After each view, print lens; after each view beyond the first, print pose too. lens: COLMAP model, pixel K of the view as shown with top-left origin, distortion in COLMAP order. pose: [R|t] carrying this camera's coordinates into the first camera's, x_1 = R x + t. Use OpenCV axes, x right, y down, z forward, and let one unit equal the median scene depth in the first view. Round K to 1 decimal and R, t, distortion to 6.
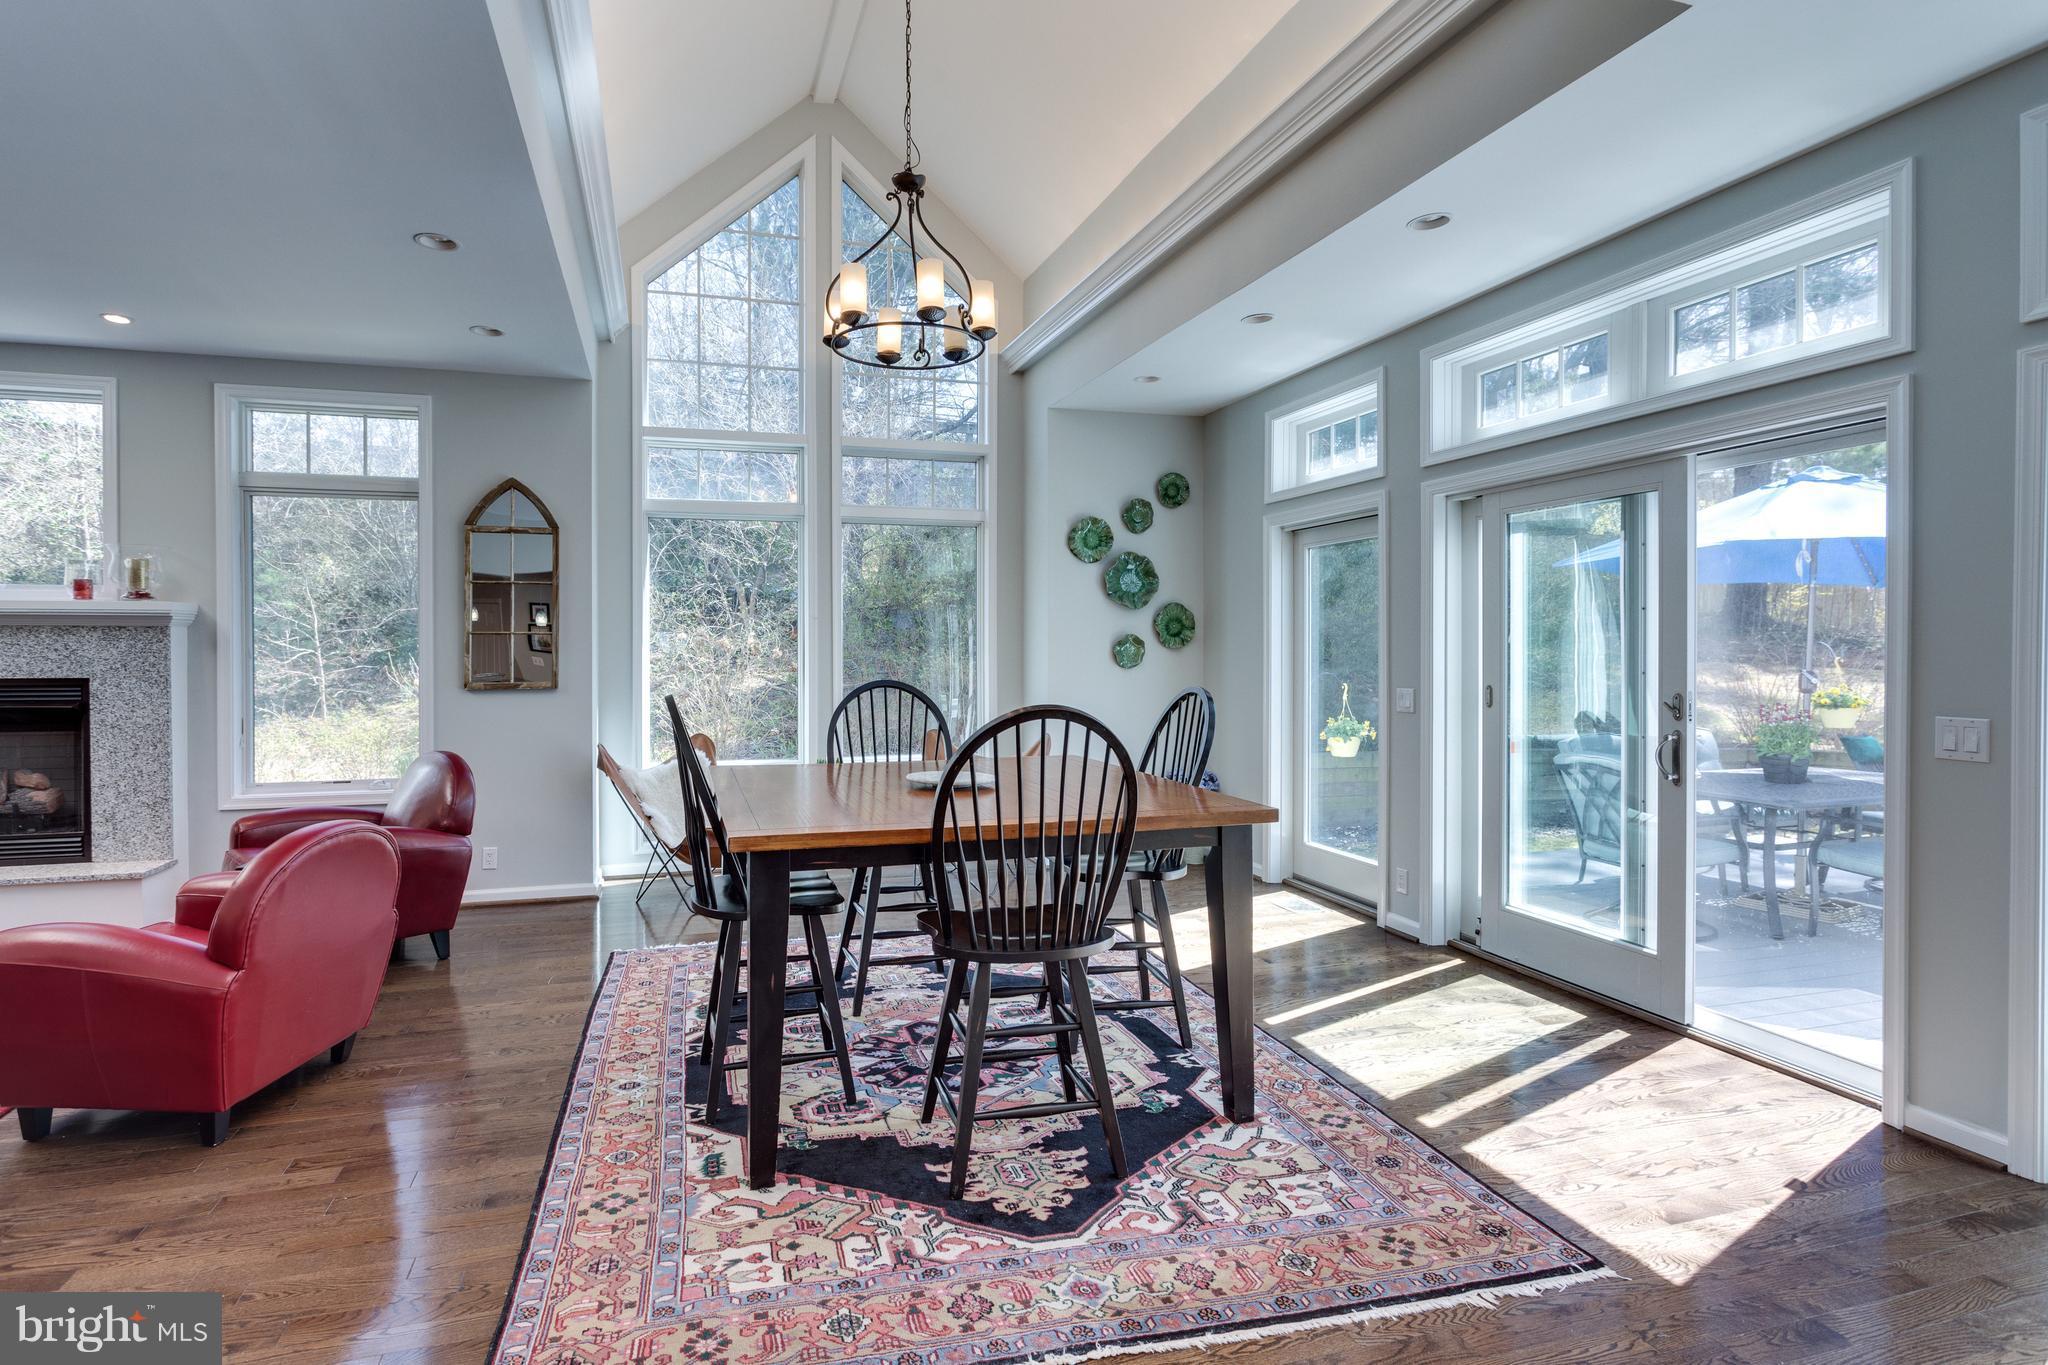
lens RADIAL K [[1014.0, 0, 985.4], [0, 1014.0, 674.0], [0, 0, 1]] dist [-0.000009, 0.000073]
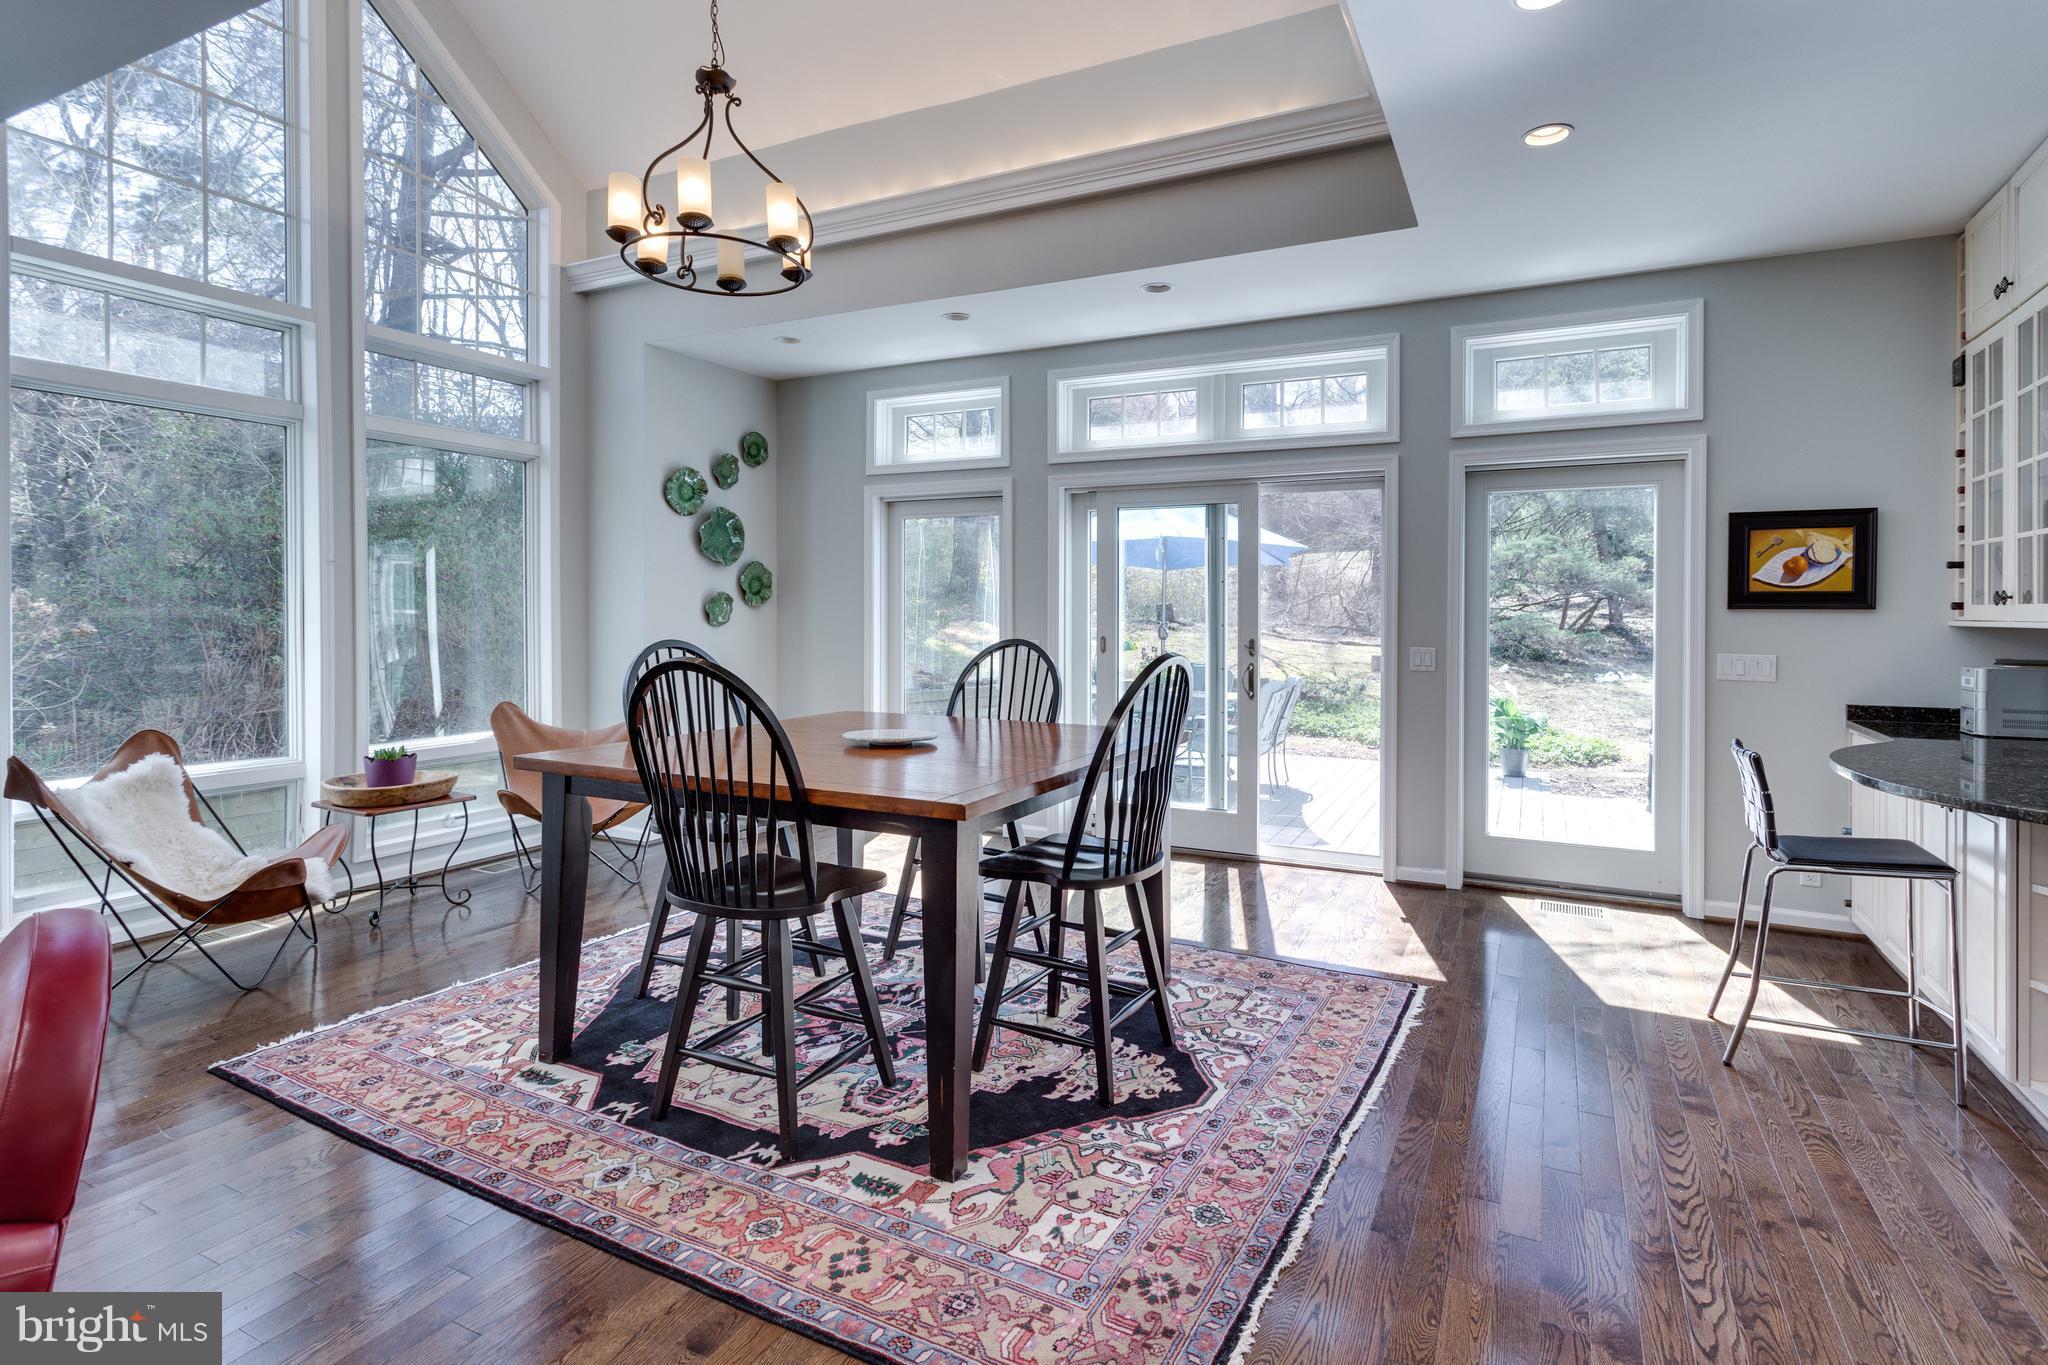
lens RADIAL K [[964.9, 0, 1071.3], [0, 964.9, 638.5], [0, 0, 1]] dist [-0.001284, 0.000273]
pose [[0.674803, -0.016795, 0.737807, -0.680570], [0.012946, 0.999857, 0.010920, -0.000271], [-0.737885, 0.002182, 0.674923, 0.269812]]
